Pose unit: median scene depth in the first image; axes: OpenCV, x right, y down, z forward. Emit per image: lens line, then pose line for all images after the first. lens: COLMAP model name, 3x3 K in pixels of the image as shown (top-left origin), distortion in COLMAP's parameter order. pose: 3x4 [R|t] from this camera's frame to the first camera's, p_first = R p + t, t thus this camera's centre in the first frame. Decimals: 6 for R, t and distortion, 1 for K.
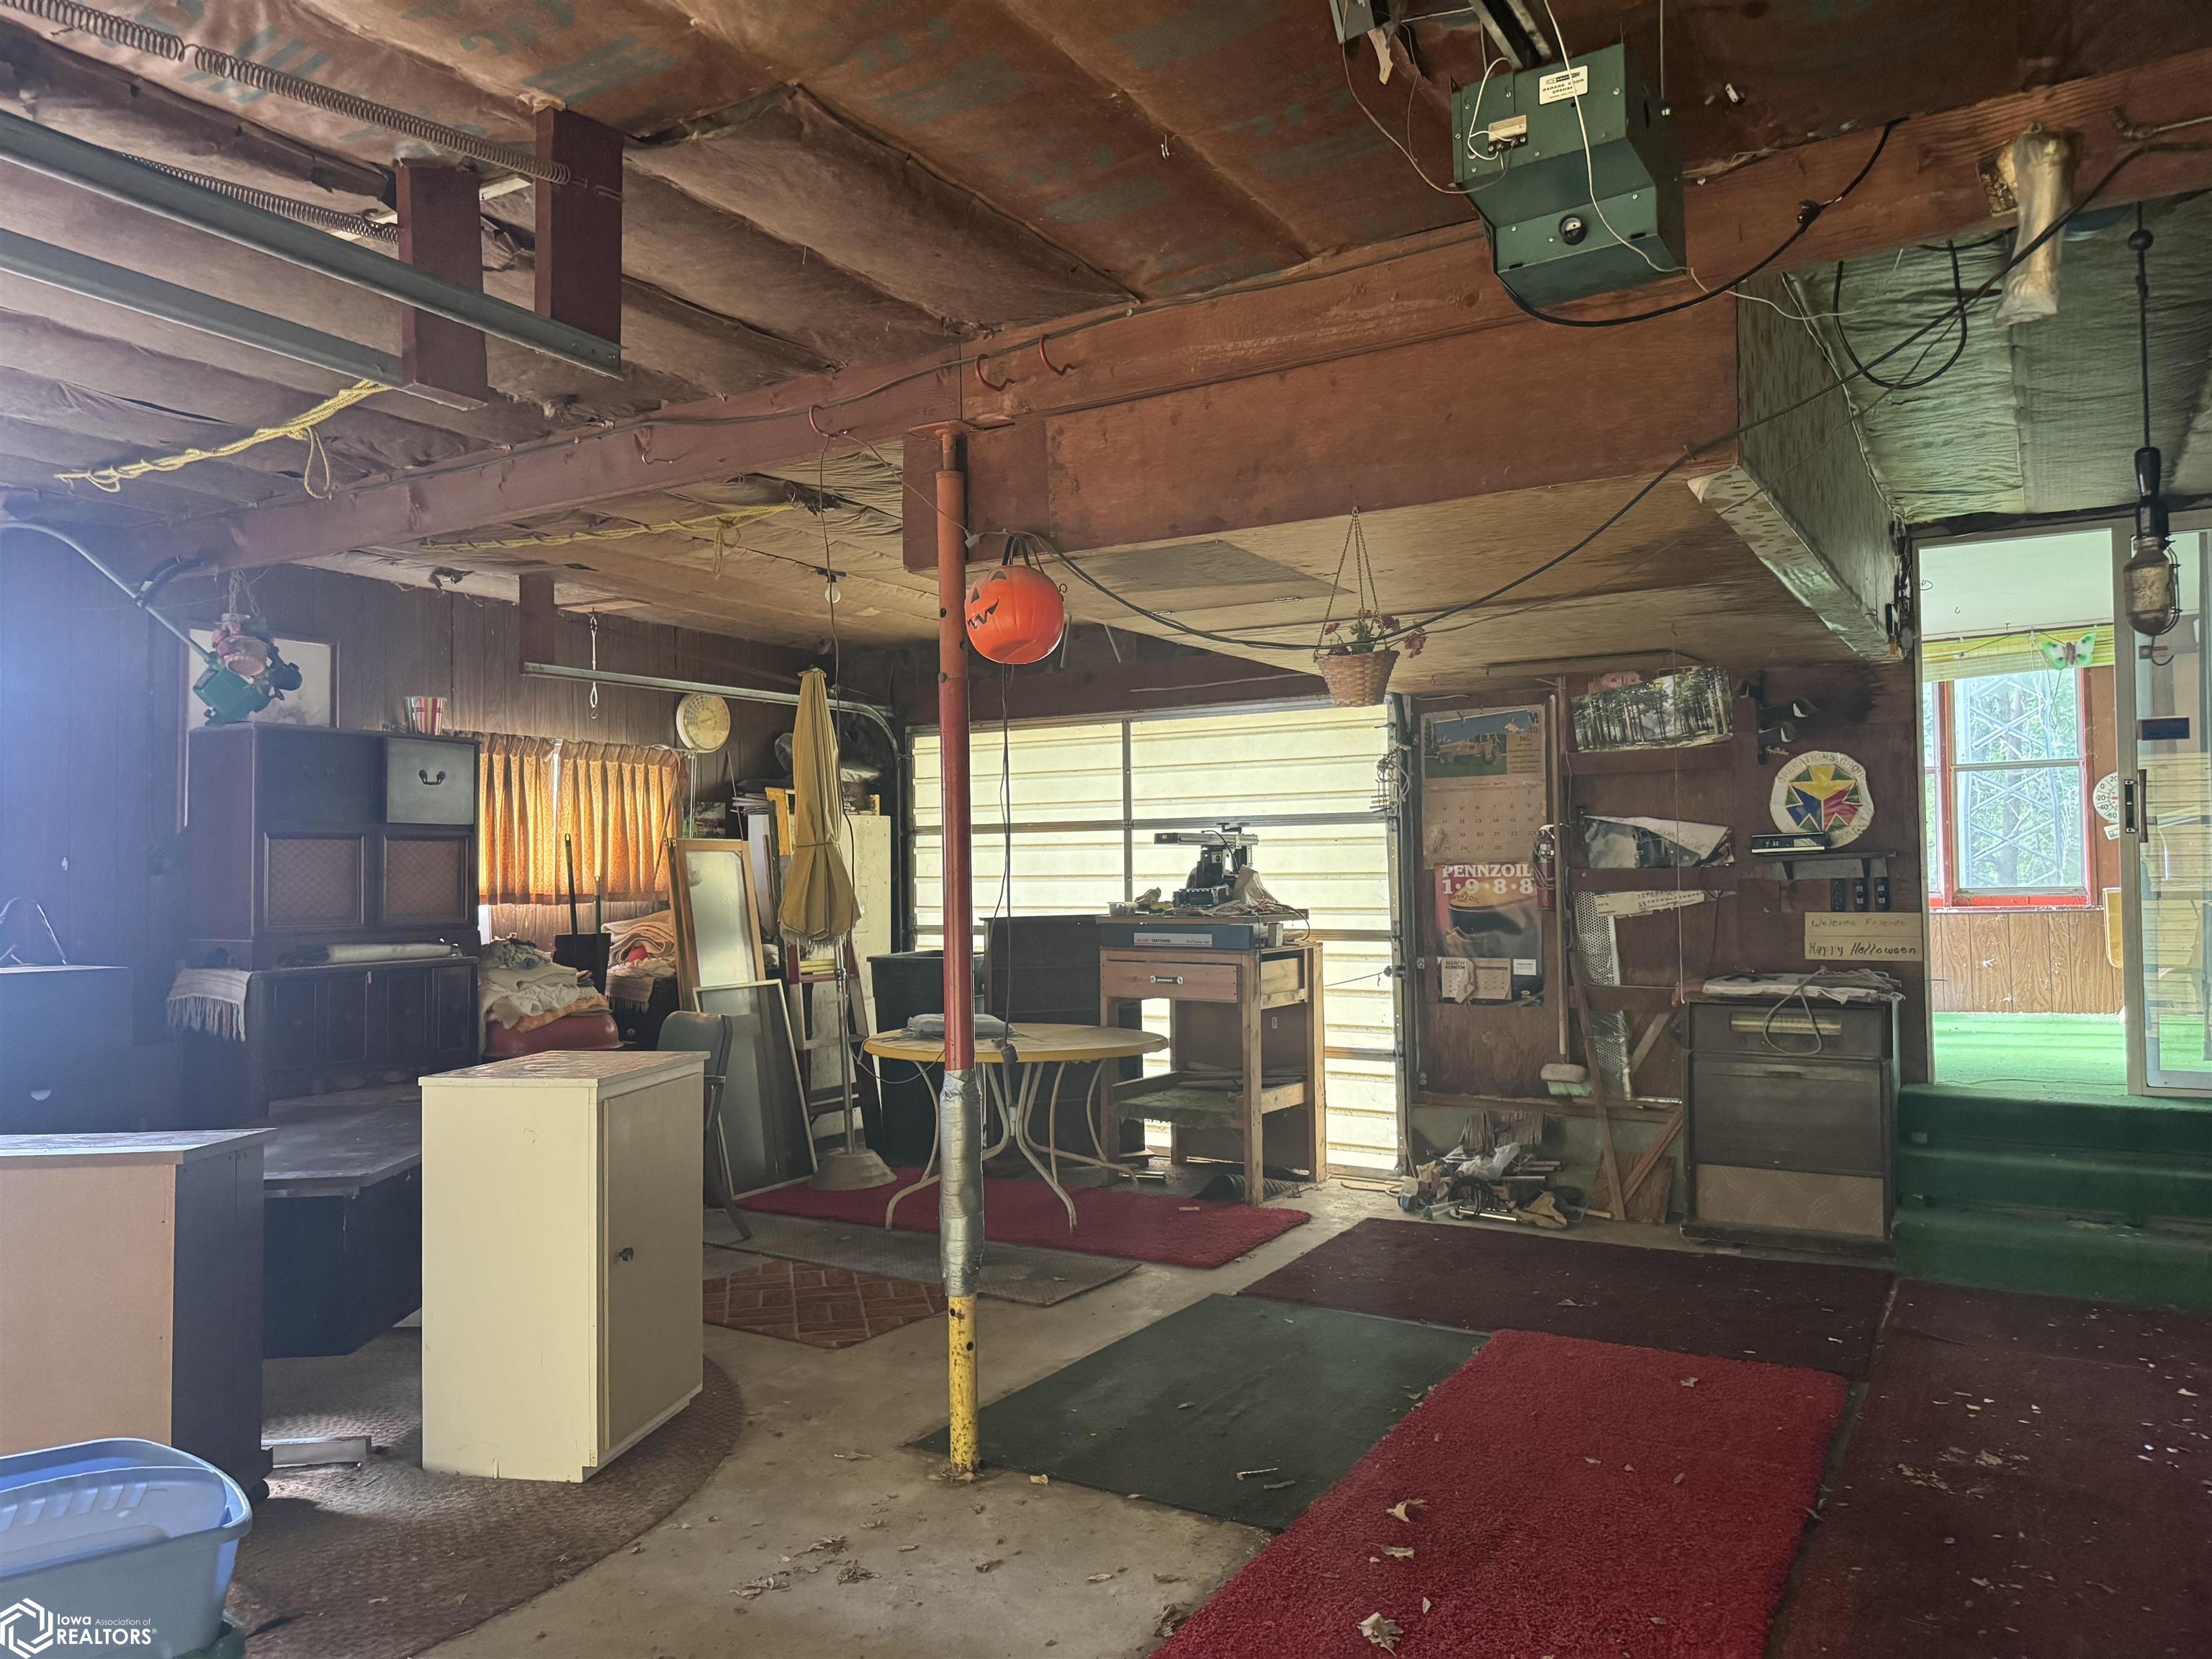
lens RADIAL K [[1534.8, 0, 1123.3], [0, 1534.8, 828.7], [0, 0, 1]] dist [0.007429, 0.005292]
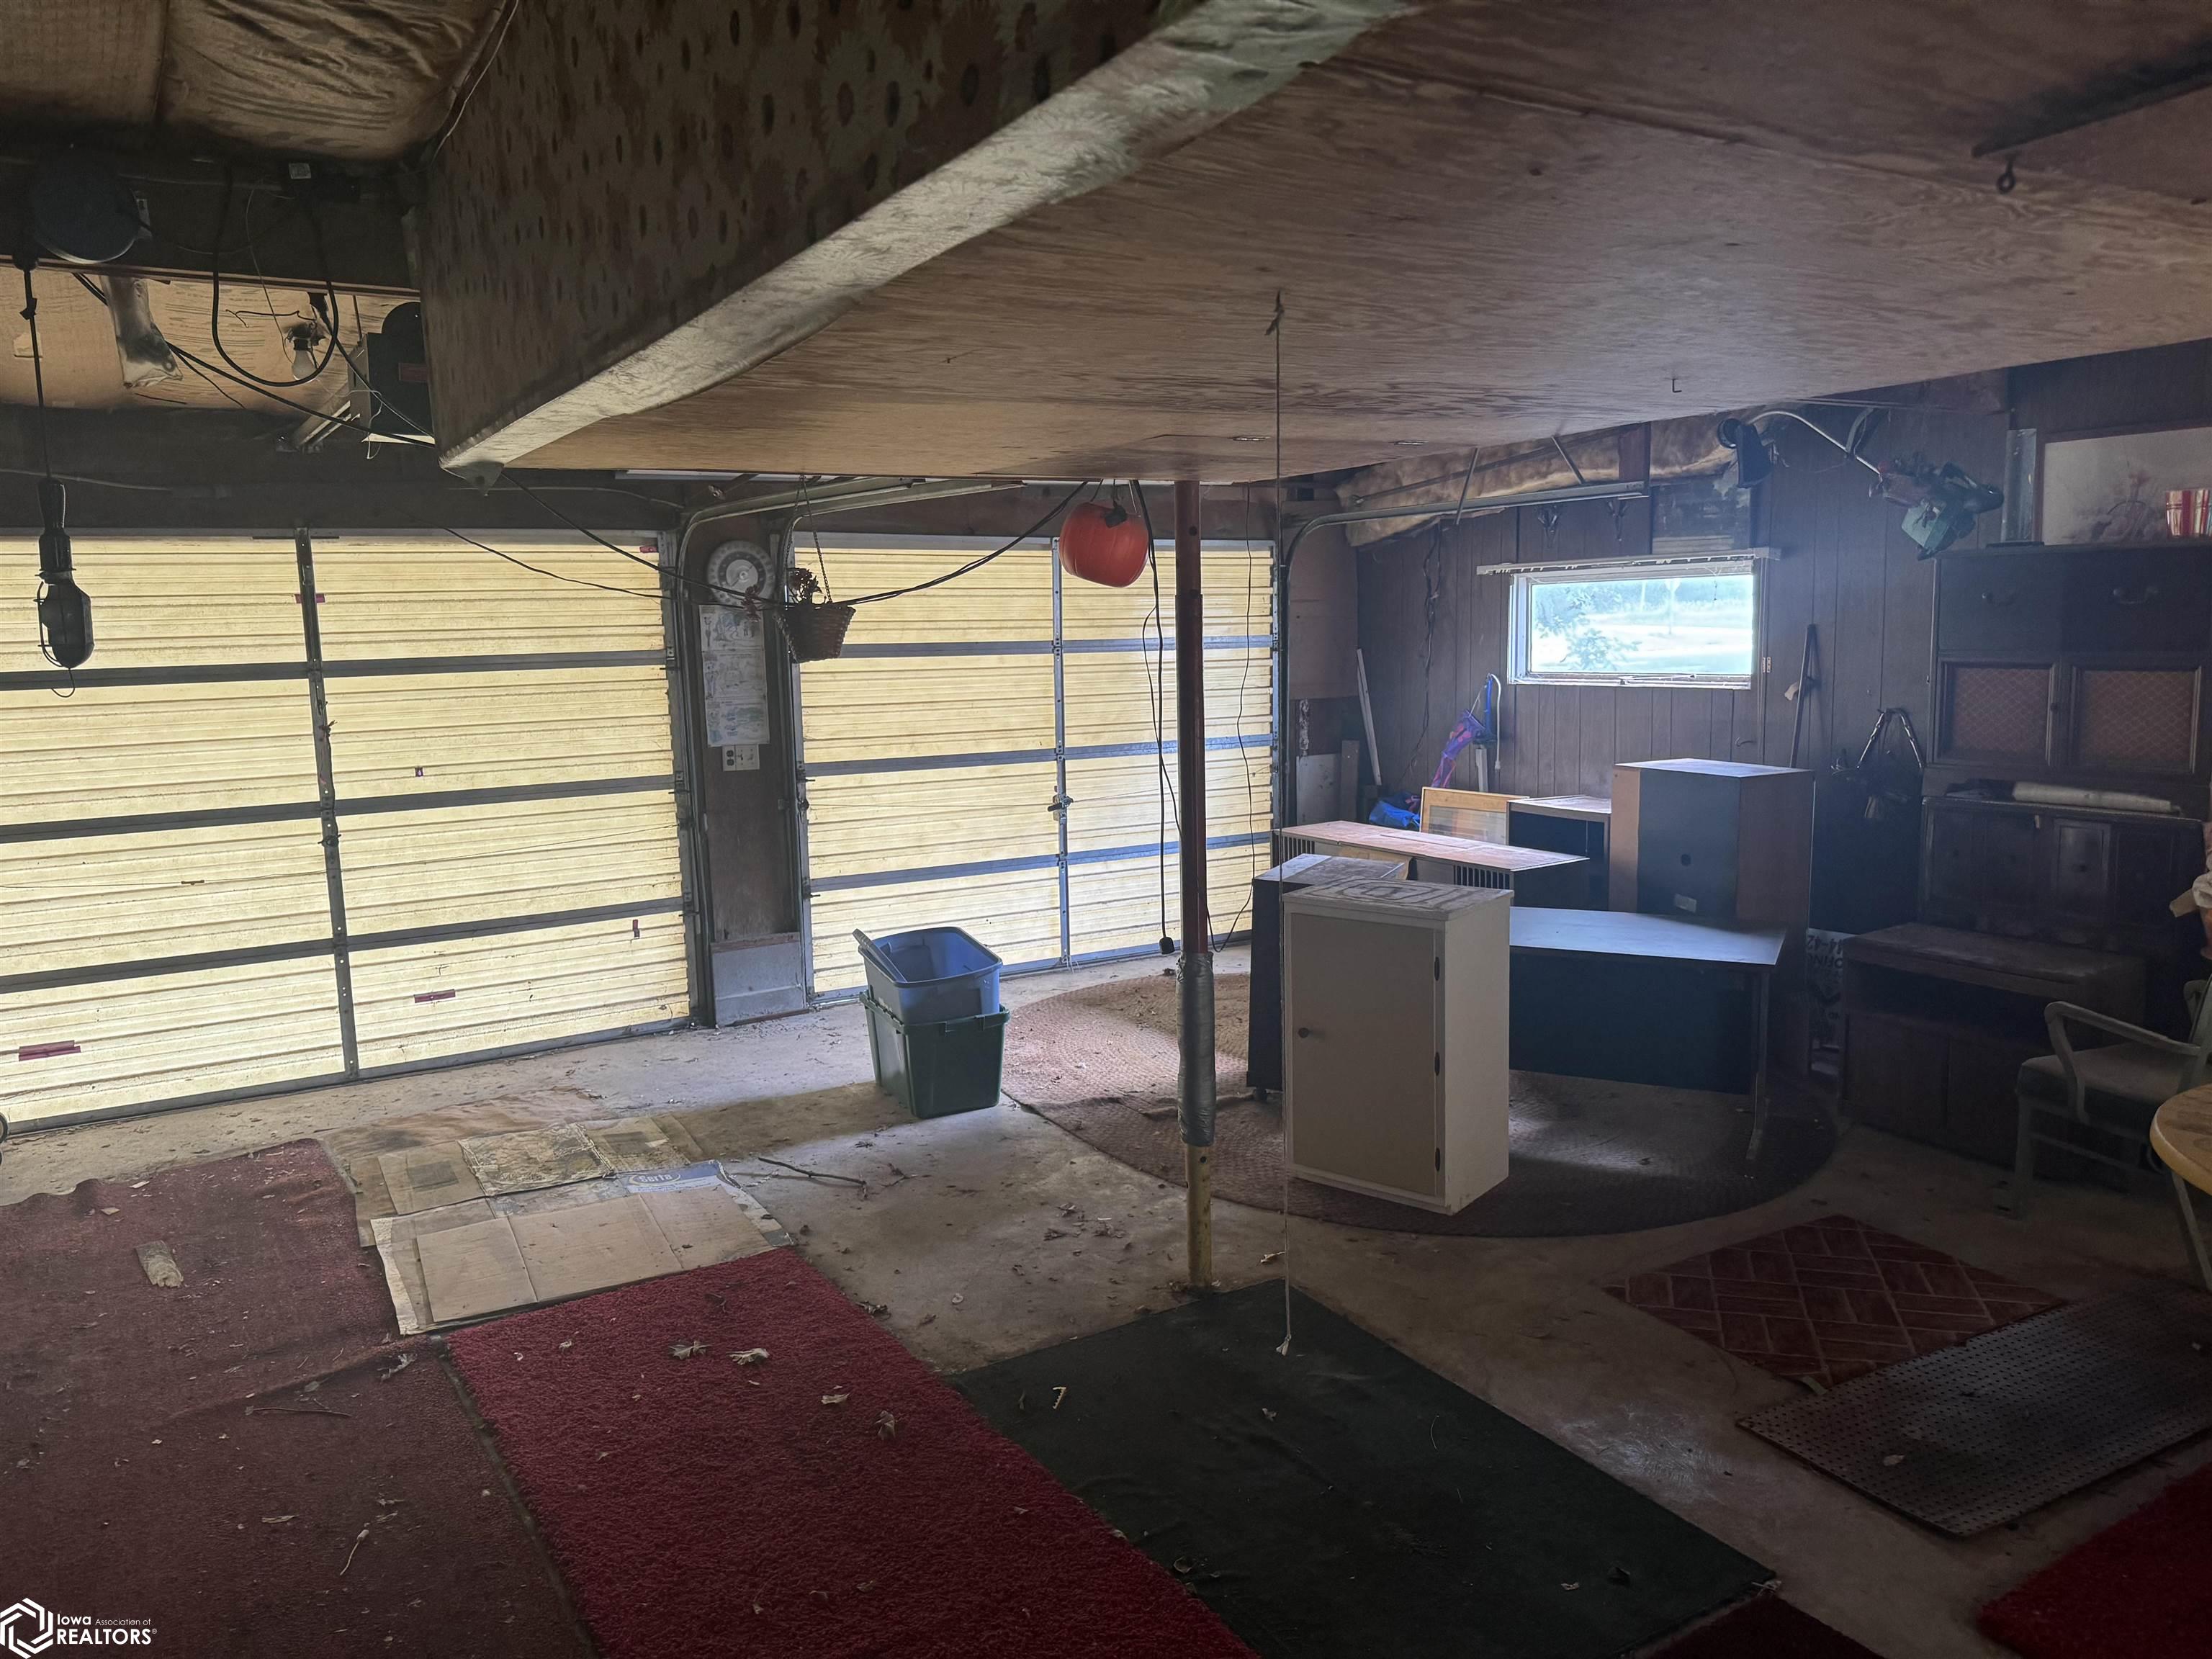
lens RADIAL K [[1534.8, 0, 1123.3], [0, 1534.8, 828.7], [0, 0, 1]] dist [0.007429, 0.005292]
pose [[-0.458502, 0.147935, -0.876294, 0.905213], [0.061034, 0.988961, 0.135021, -0.089471], [0.886595, 0.008424, -0.462469, 1.510957]]
